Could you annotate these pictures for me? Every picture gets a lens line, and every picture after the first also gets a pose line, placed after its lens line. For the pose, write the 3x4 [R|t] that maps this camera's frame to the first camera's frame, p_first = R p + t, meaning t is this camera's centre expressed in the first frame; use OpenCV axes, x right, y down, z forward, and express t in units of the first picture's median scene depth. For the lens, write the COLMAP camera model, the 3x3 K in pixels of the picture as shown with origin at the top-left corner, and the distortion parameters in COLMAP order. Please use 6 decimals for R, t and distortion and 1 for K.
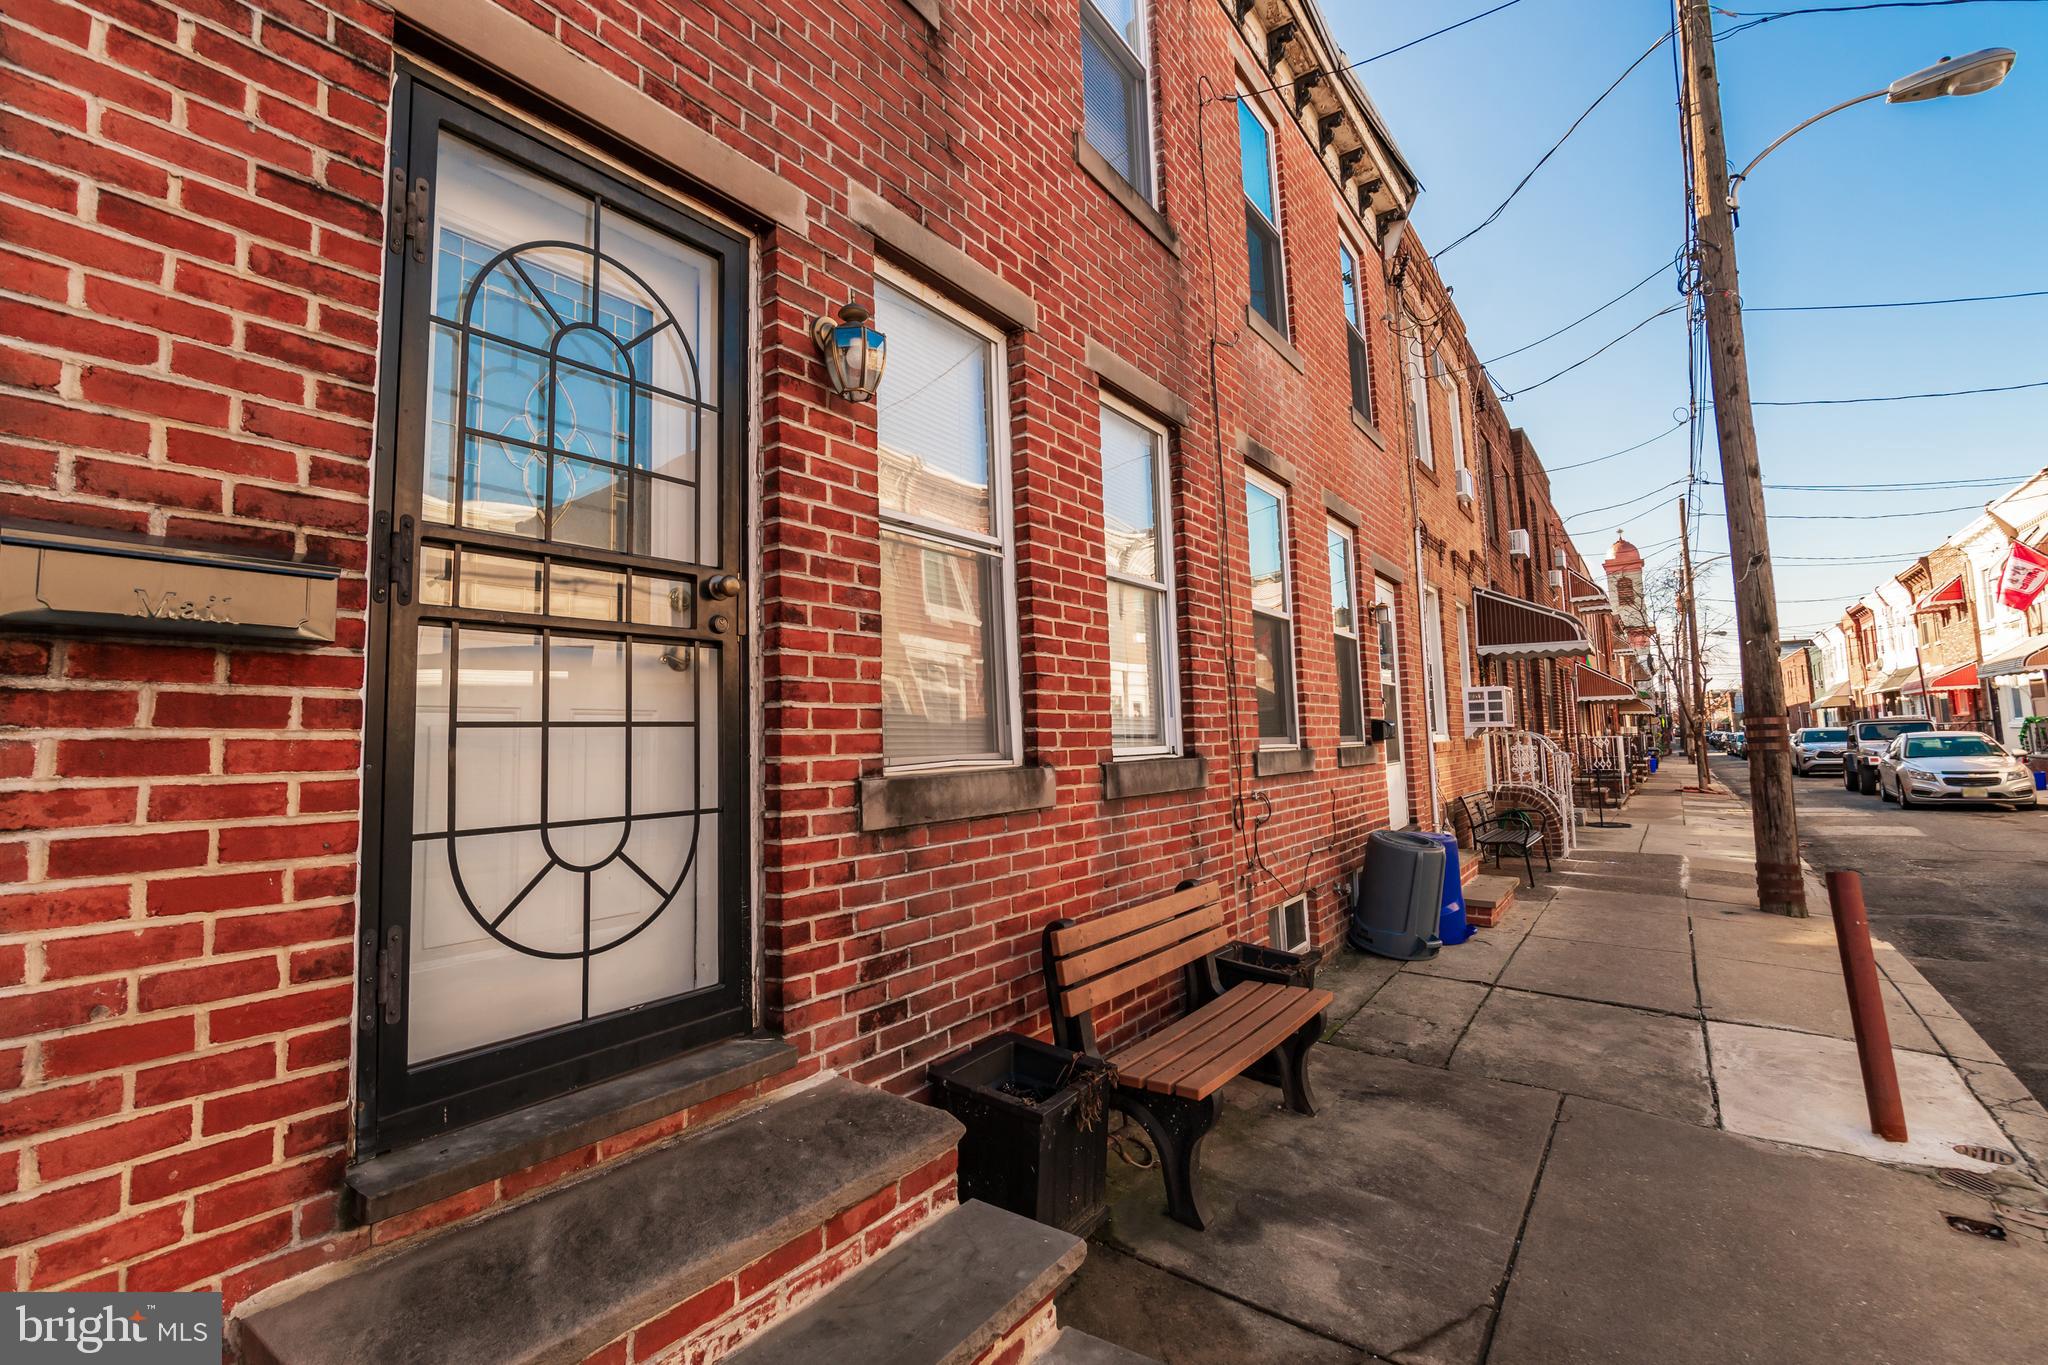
lens RADIAL K [[934.3, 0, 1033.2], [0, 934.3, 637.2], [0, 0, 1]] dist [-0.016091, 0.001326]
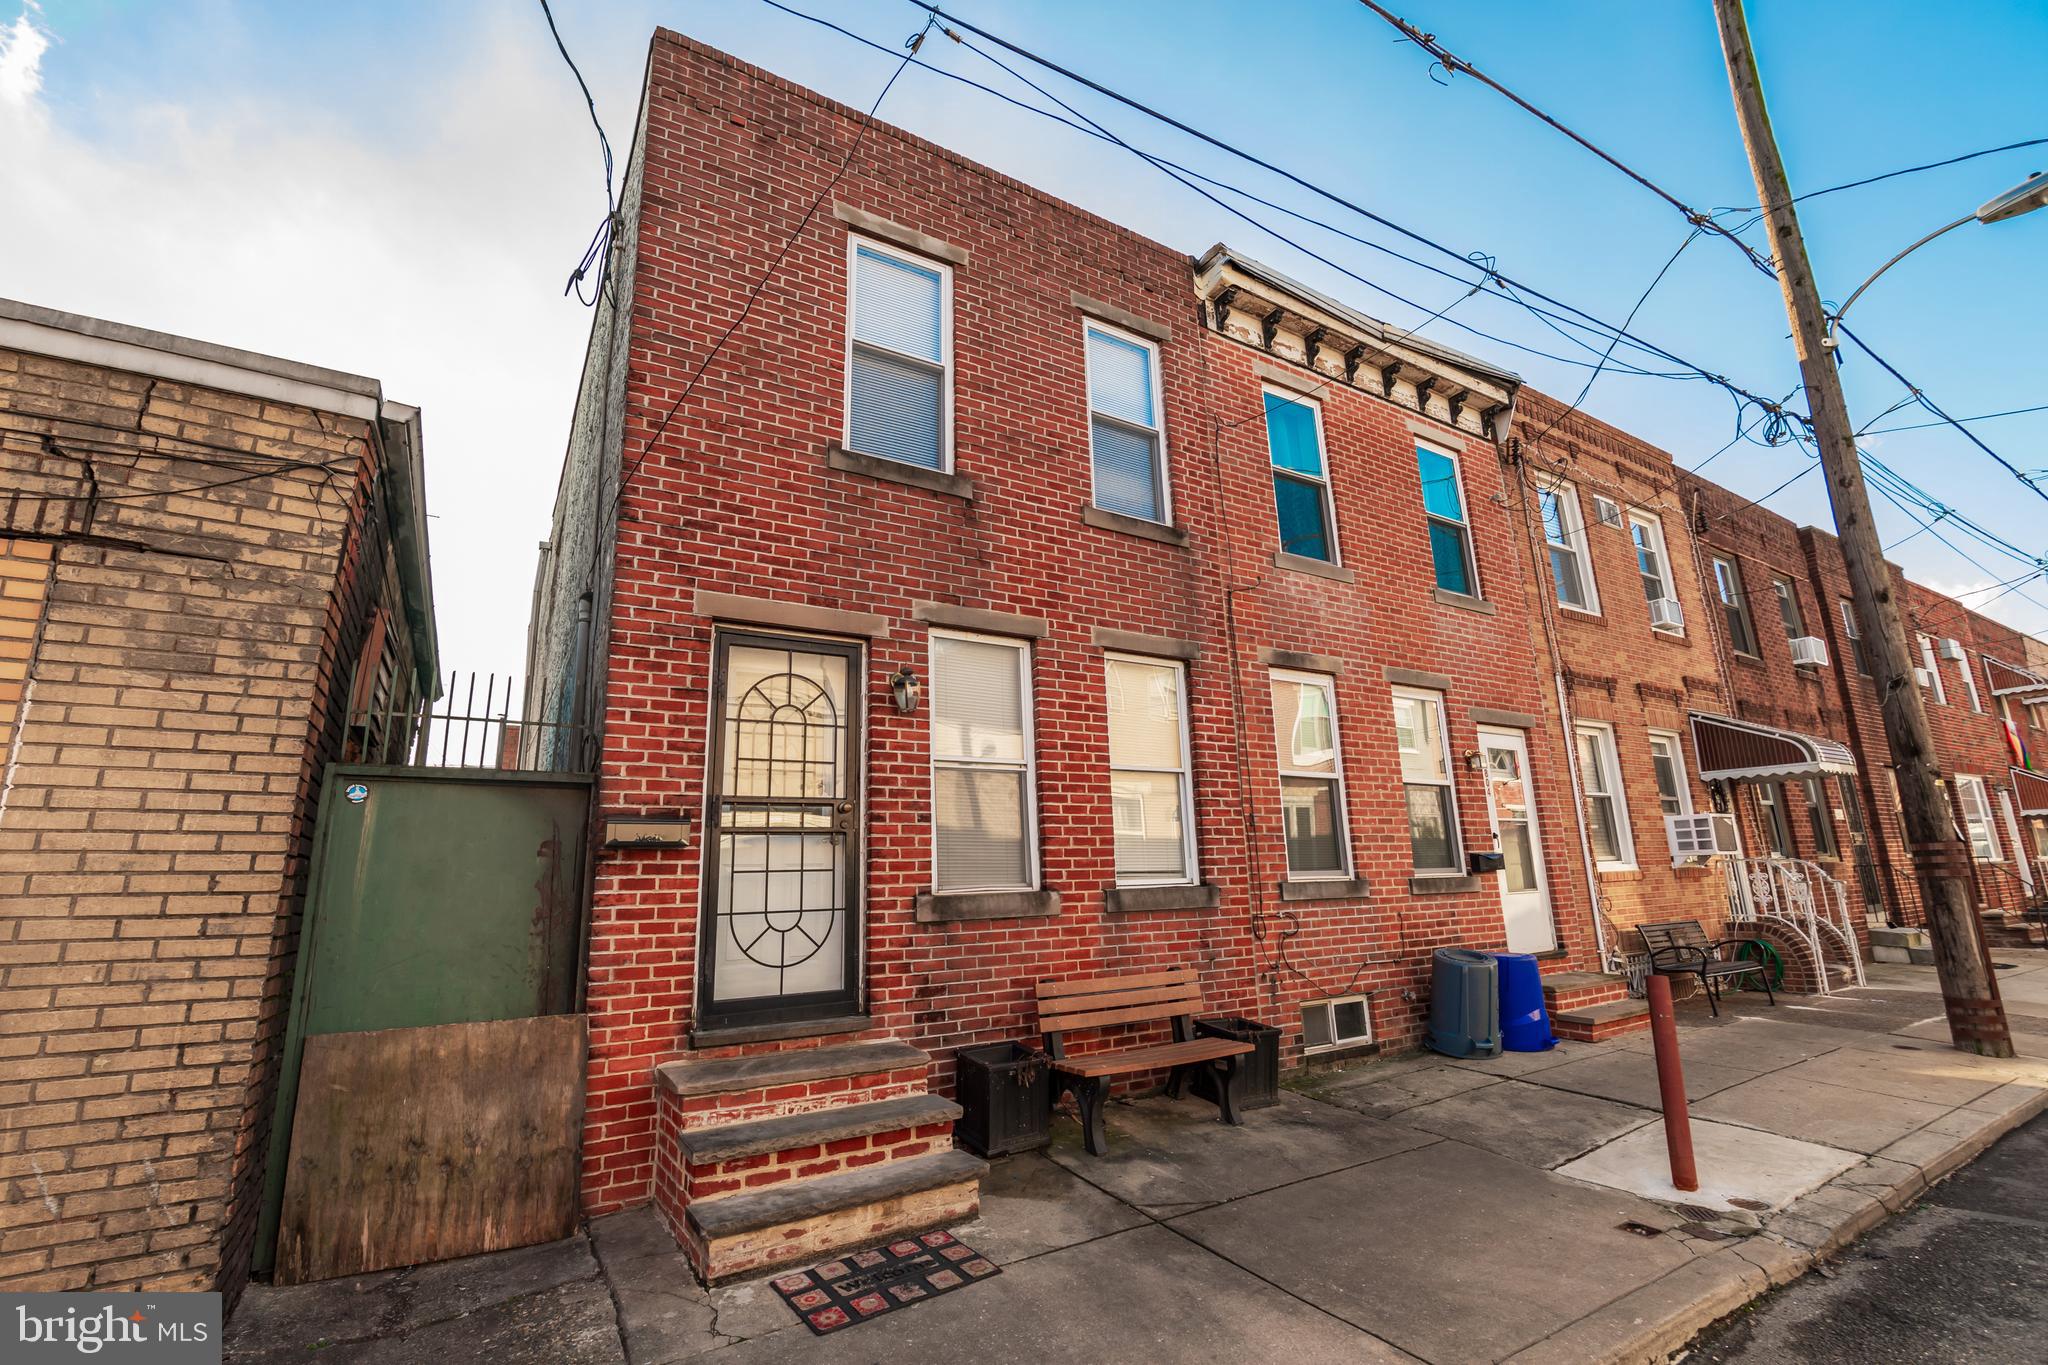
lens RADIAL K [[927.4, 0, 1039.1], [0, 927.4, 631.3], [0, 0, 1]] dist [-0.014861, 0.000000]
pose [[0.917230, -0.106722, -0.383795, 0.916412], [0.050428, 0.986802, -0.153881, -0.097241], [0.395152, 0.121790, 0.910506, -0.830943]]
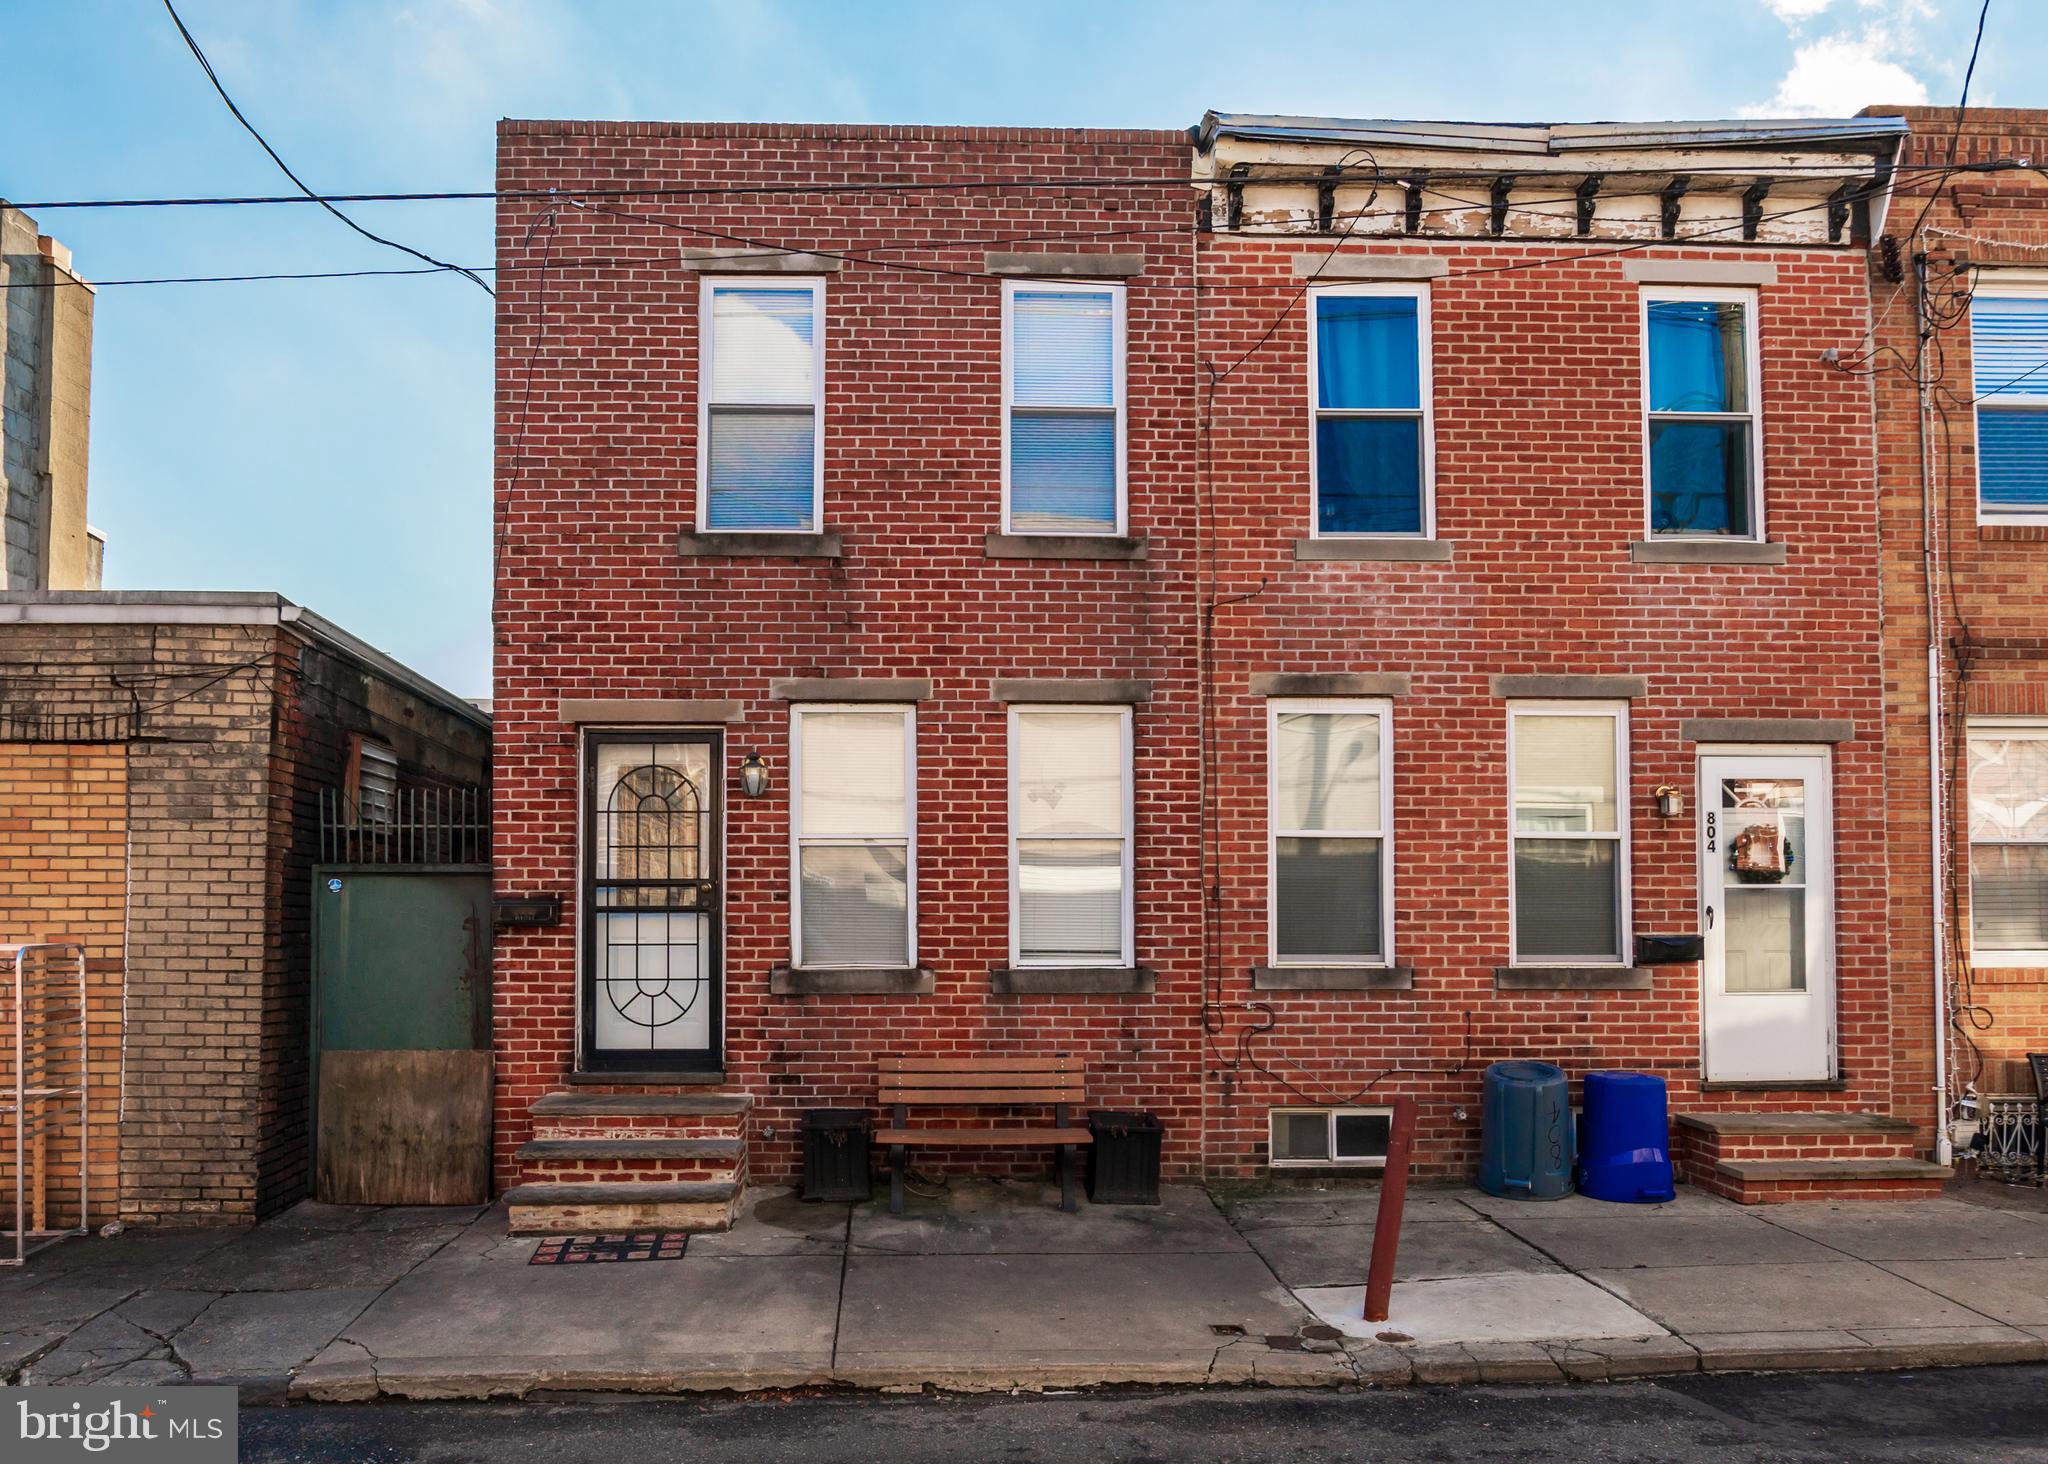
lens RADIAL K [[1662.1, 0, 1024.6], [0, 1662.1, 797.9], [0, 0, 1]] dist [-0.023286, 0.009604]
pose [[0.569519, -0.038352, -0.821083, 3.367404], [0.079636, 0.996786, 0.008678, -0.236038], [0.818112, -0.070330, 0.570743, -0.703916]]
